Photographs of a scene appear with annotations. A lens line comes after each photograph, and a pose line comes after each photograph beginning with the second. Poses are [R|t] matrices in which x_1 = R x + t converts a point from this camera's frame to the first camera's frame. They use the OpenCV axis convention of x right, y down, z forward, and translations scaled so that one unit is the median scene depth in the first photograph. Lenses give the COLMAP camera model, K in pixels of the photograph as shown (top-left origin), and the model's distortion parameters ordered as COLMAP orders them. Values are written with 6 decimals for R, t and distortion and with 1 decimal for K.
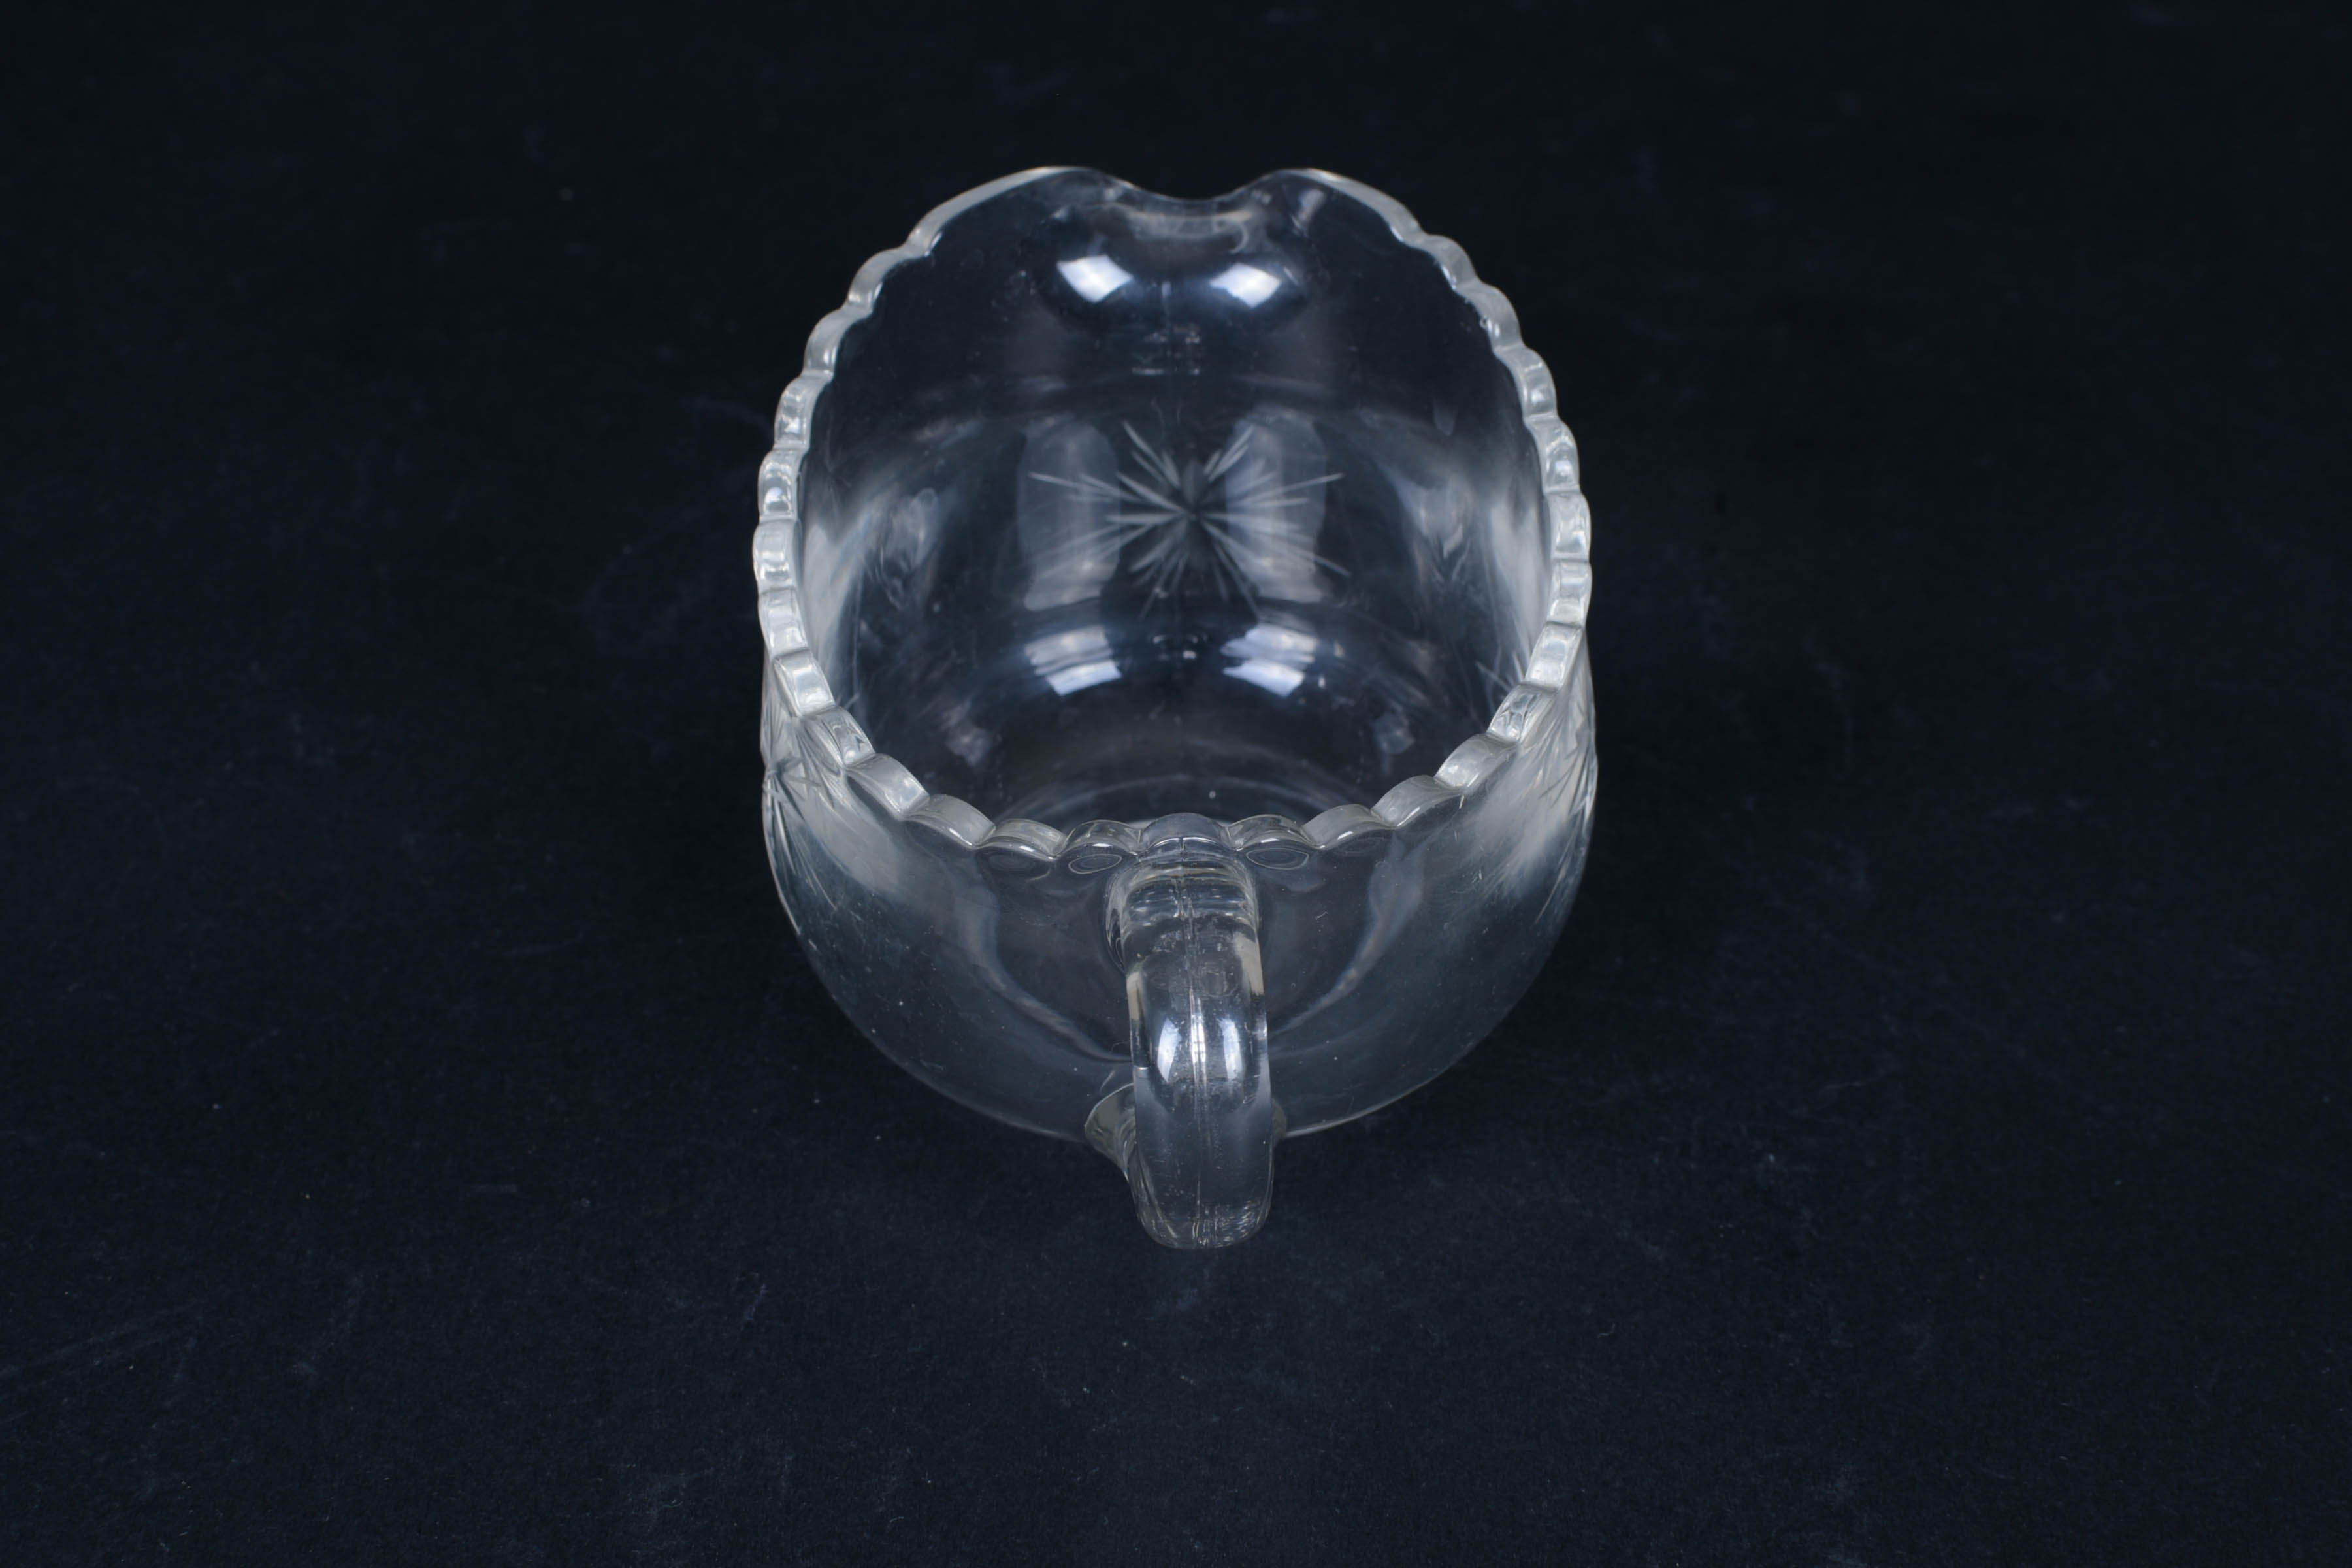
lens RADIAL K [[3379.0, 0, 1176.0], [0, 3379.0, 784.0], [0, 0, 1]] dist [-0.041334, 0.016136]
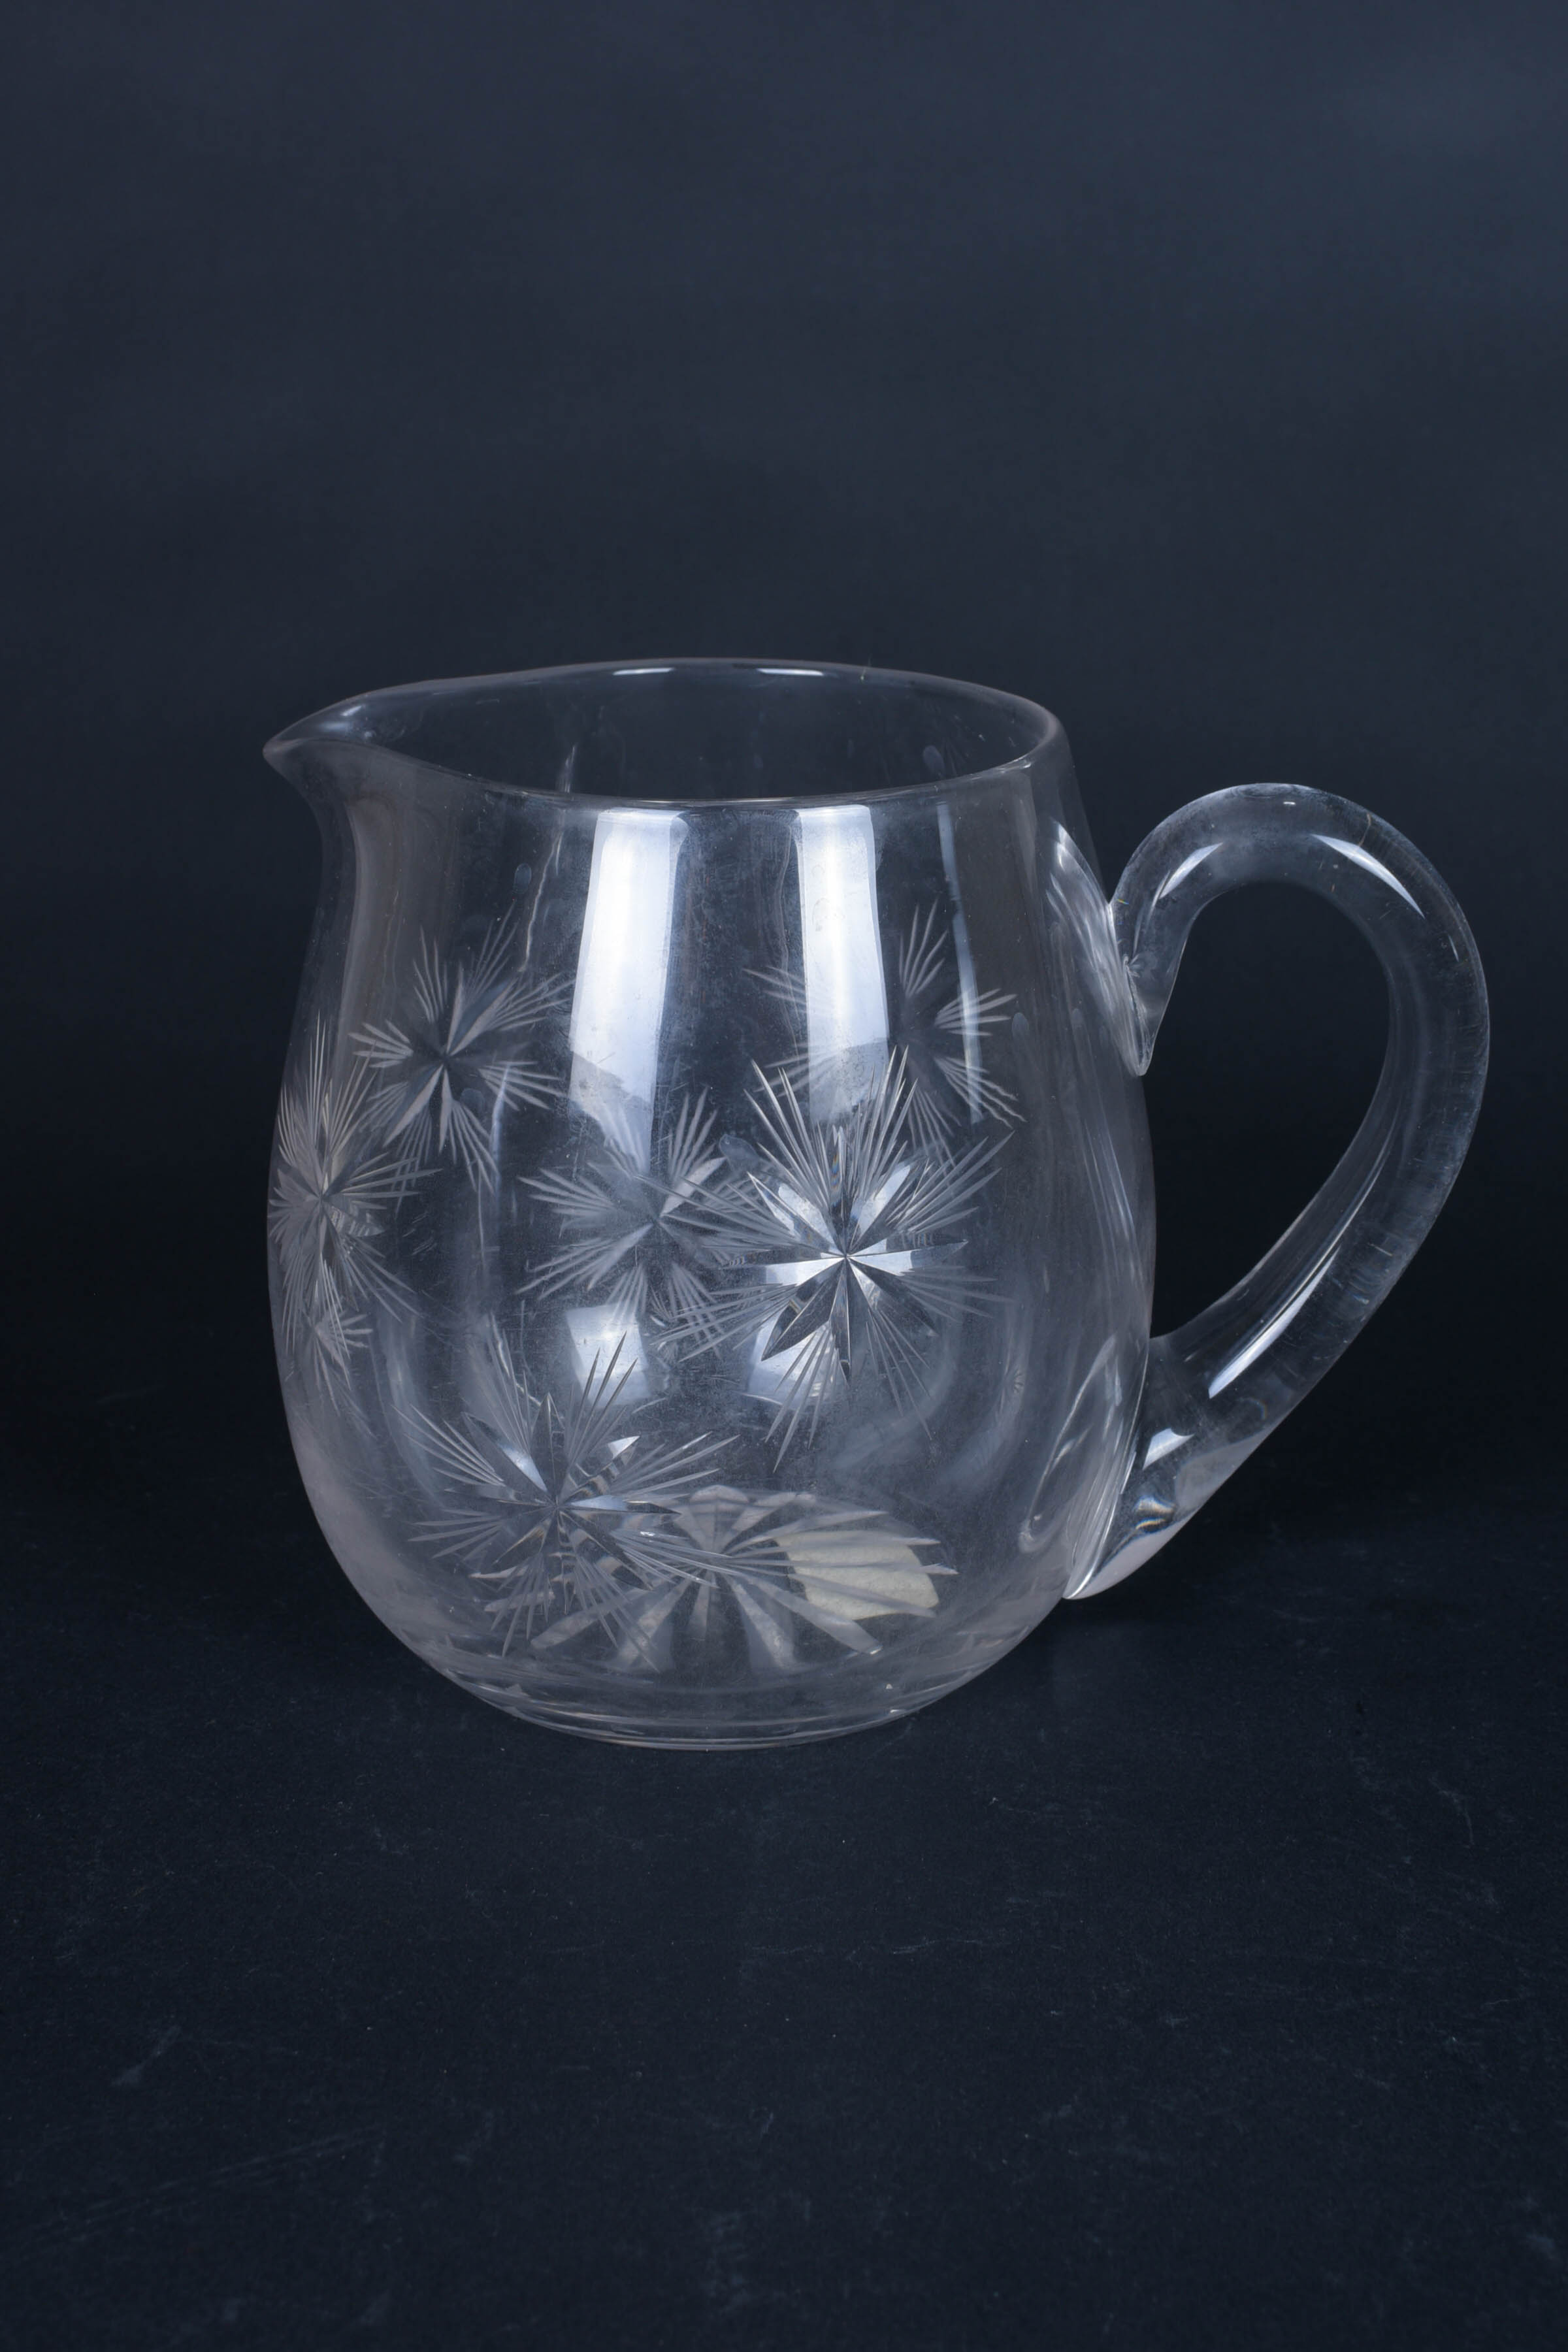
lens RADIAL K [[3379.0, 0, 784.0], [0, 3379.0, 1176.0], [0, 0, 1]] dist [-0.041334, 0.016136]
pose [[0.999312, -0.008861, 0.036008, -0.164973], [0.023161, 0.907483, -0.419449, 0.387952], [-0.028960, 0.419994, 0.907065, -0.472466]]
